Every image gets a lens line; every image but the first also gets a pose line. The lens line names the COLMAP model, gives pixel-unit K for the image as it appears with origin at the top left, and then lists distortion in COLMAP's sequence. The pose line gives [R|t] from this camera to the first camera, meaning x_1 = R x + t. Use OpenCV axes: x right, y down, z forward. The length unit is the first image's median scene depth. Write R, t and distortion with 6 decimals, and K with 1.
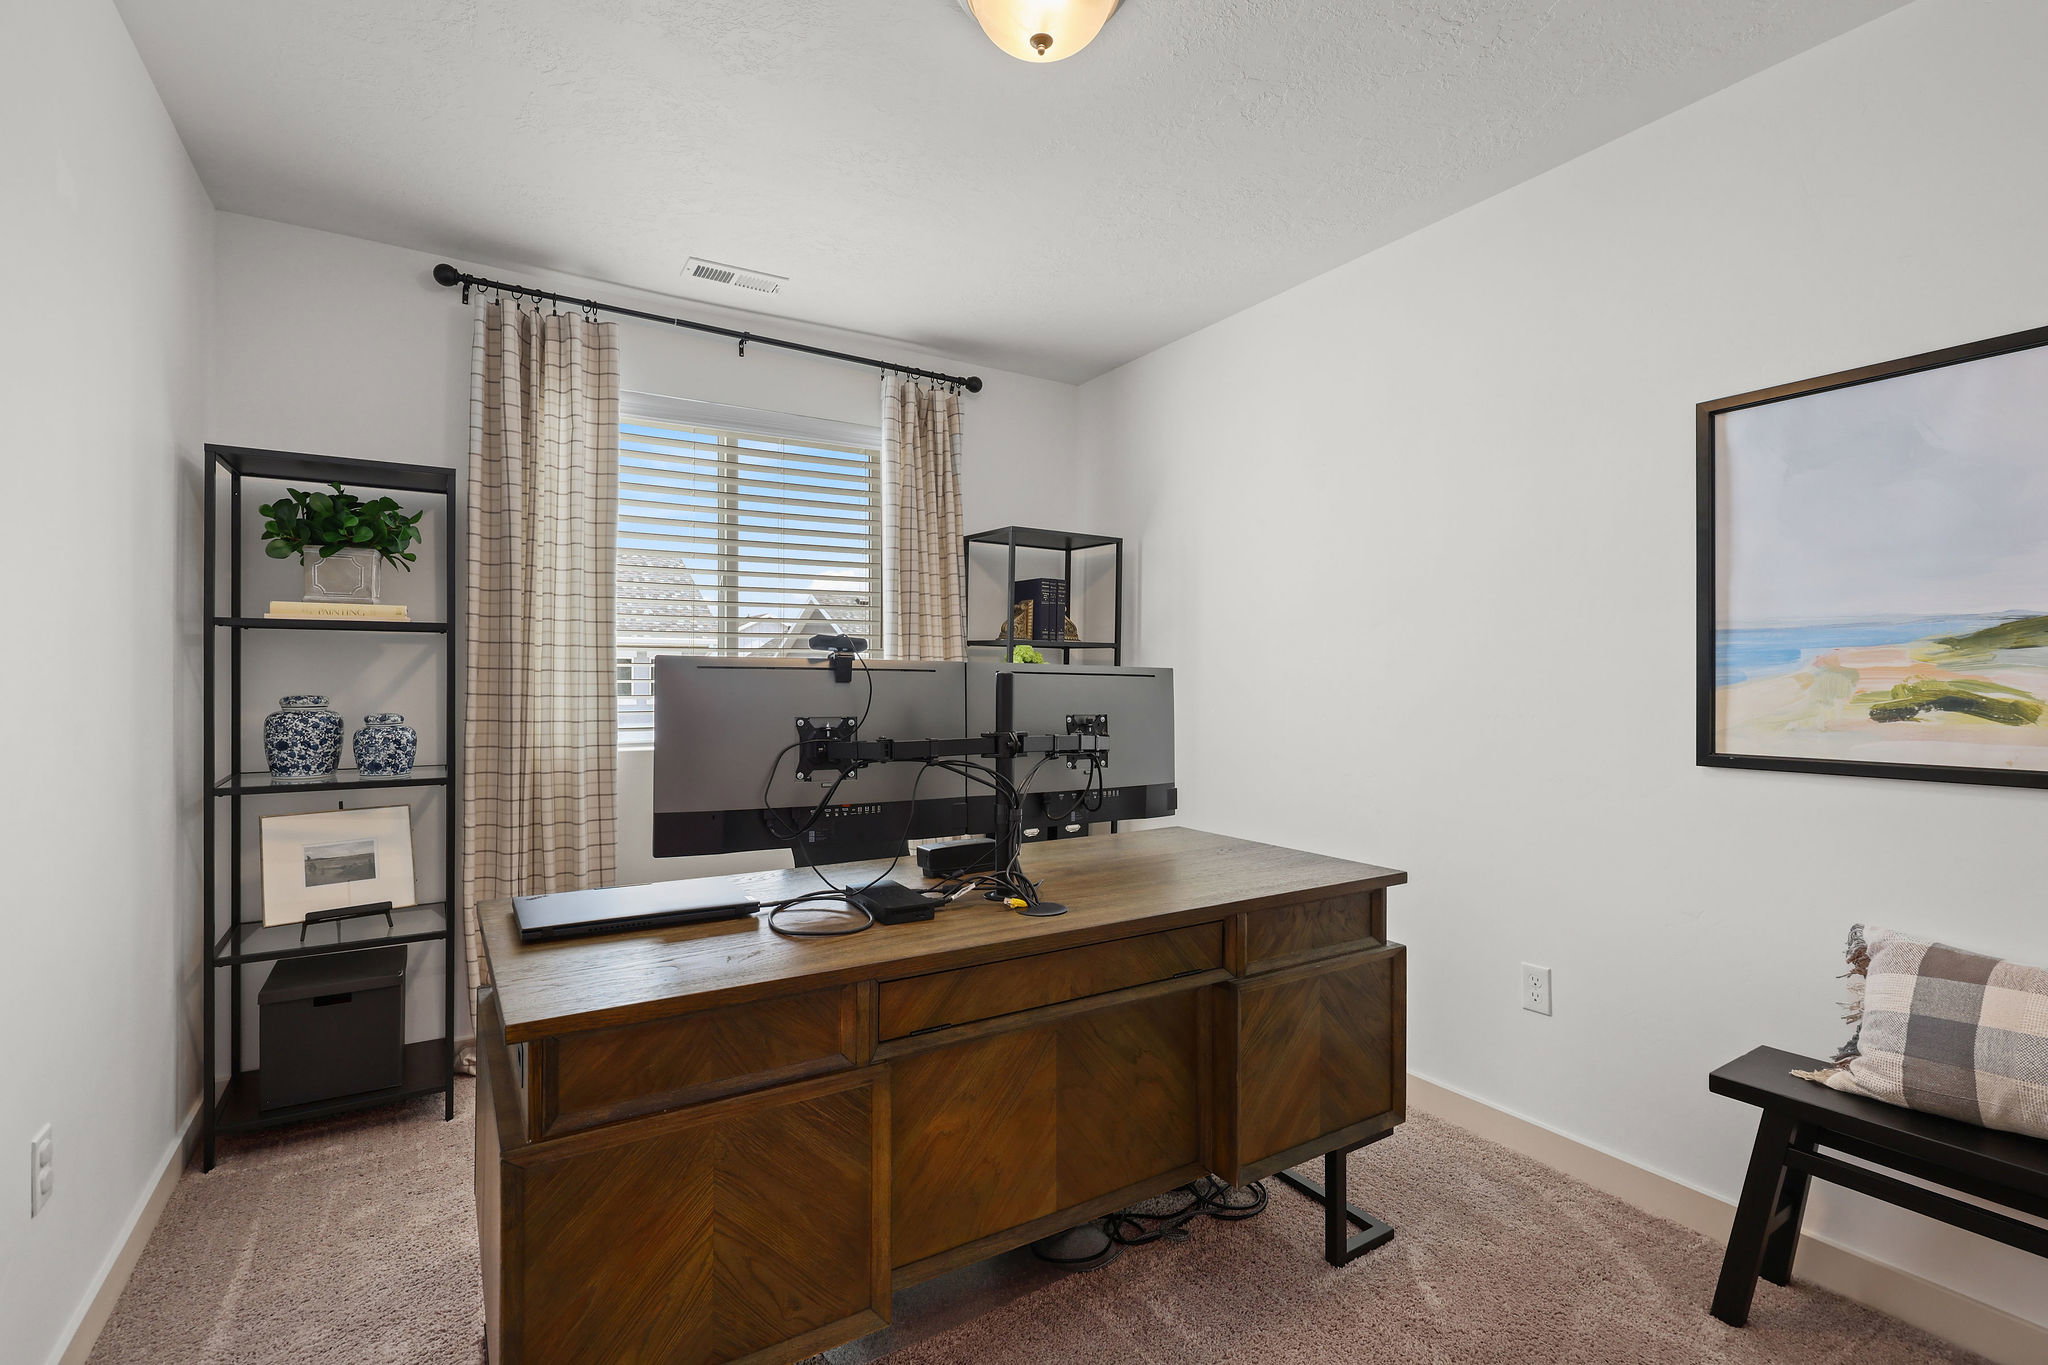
lens RADIAL K [[934.7, 0, 1023.2], [0, 934.7, 681.5], [0, 0, 1]] dist [0.009272, -0.001681]
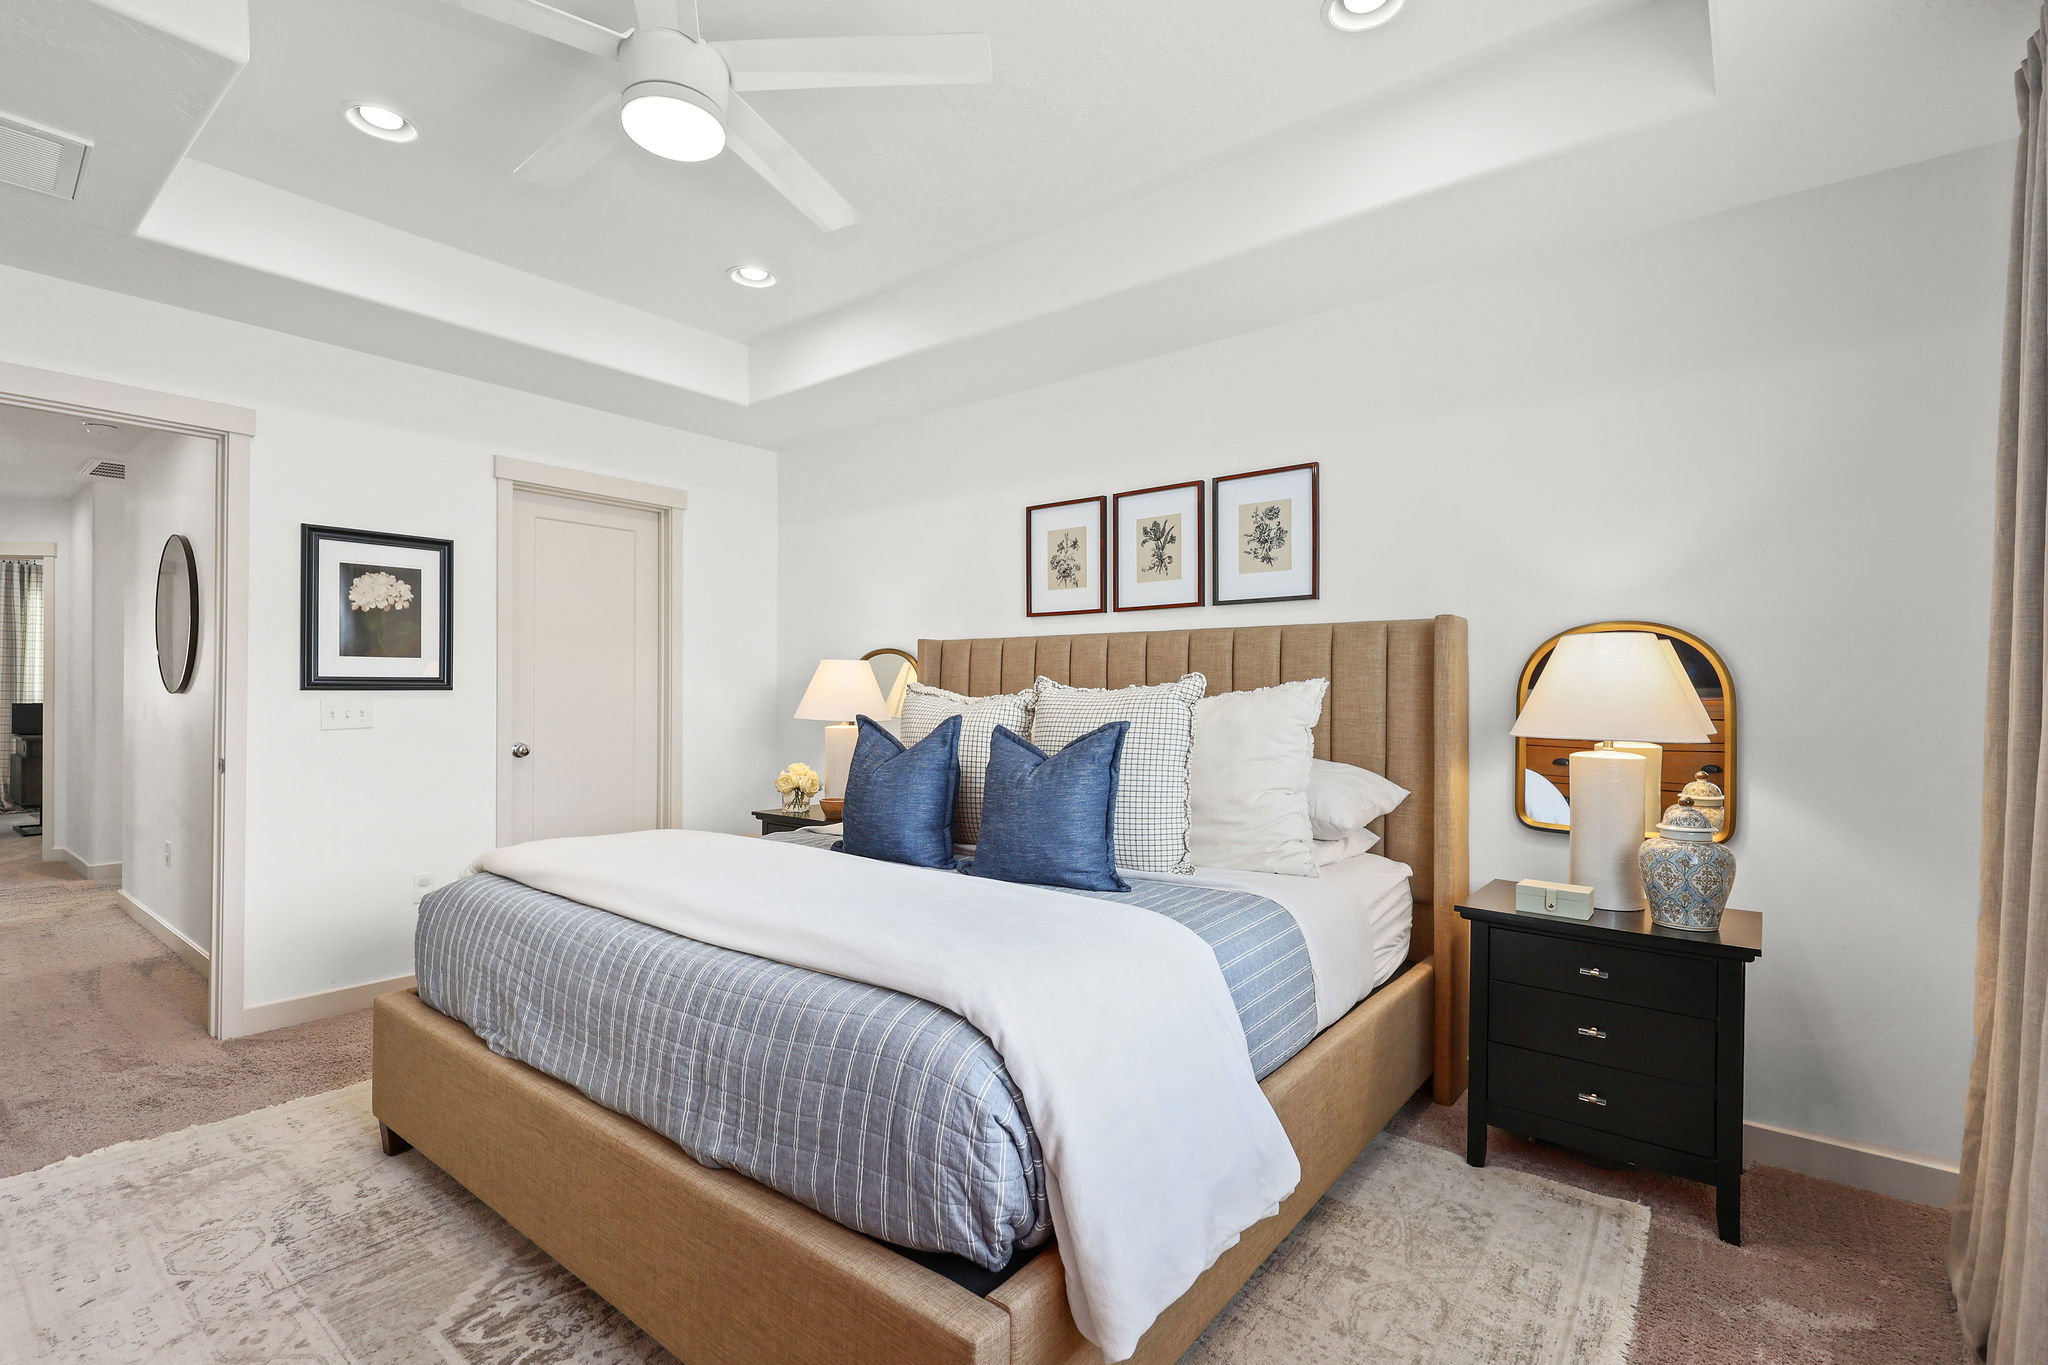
lens RADIAL K [[934.7, 0, 1022.7], [0, 934.7, 685.7], [0, 0, 1]] dist [0.009272, -0.001681]
pose [[0.943804, 0.002168, 0.330497, 1.593630], [-0.003213, 0.999991, 0.002616, -0.012239], [-0.330489, -0.003531, 0.943803, -3.095651]]
